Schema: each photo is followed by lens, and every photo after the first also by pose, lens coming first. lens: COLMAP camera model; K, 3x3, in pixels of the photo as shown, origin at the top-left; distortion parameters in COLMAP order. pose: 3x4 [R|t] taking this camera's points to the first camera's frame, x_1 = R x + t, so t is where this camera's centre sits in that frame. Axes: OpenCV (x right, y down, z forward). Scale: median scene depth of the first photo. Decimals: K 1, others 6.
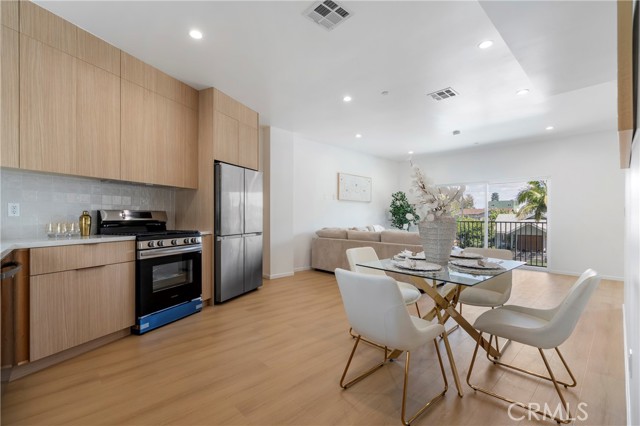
lens RADIAL K [[283.7, 0, 315.4], [0, 283.7, 215.0], [0, 0, 1]] dist [-0.021044, 0.008736]
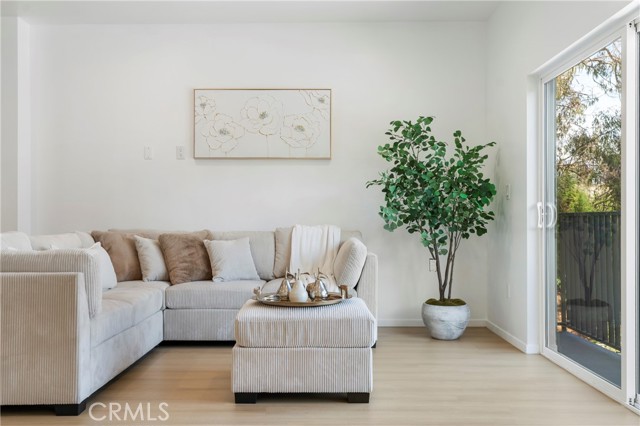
lens RADIAL K [[611.5, 0, 318.1], [0, 611.5, 222.2], [0, 0, 1]] dist [0.009306, 0.004417]
pose [[0.728171, -0.001784, -0.685393, 1.551913], [0.011130, 0.999896, 0.009222, 0.052503], [0.685305, -0.014344, 0.728115, 1.010428]]
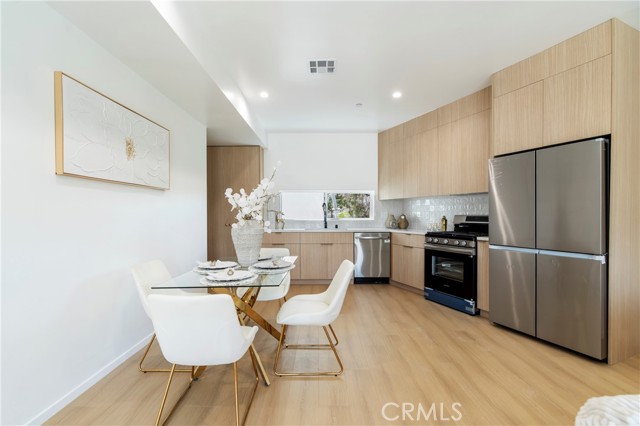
lens RADIAL K [[283.7, 0, 315.4], [0, 283.7, 215.0], [0, 0, 1]] dist [-0.021044, 0.008736]
pose [[-0.686079, 0.004835, -0.727511, 0.707326], [0.007084, 0.999975, -0.000035, -0.020705], [0.727493, -0.005178, -0.686096, 1.292716]]
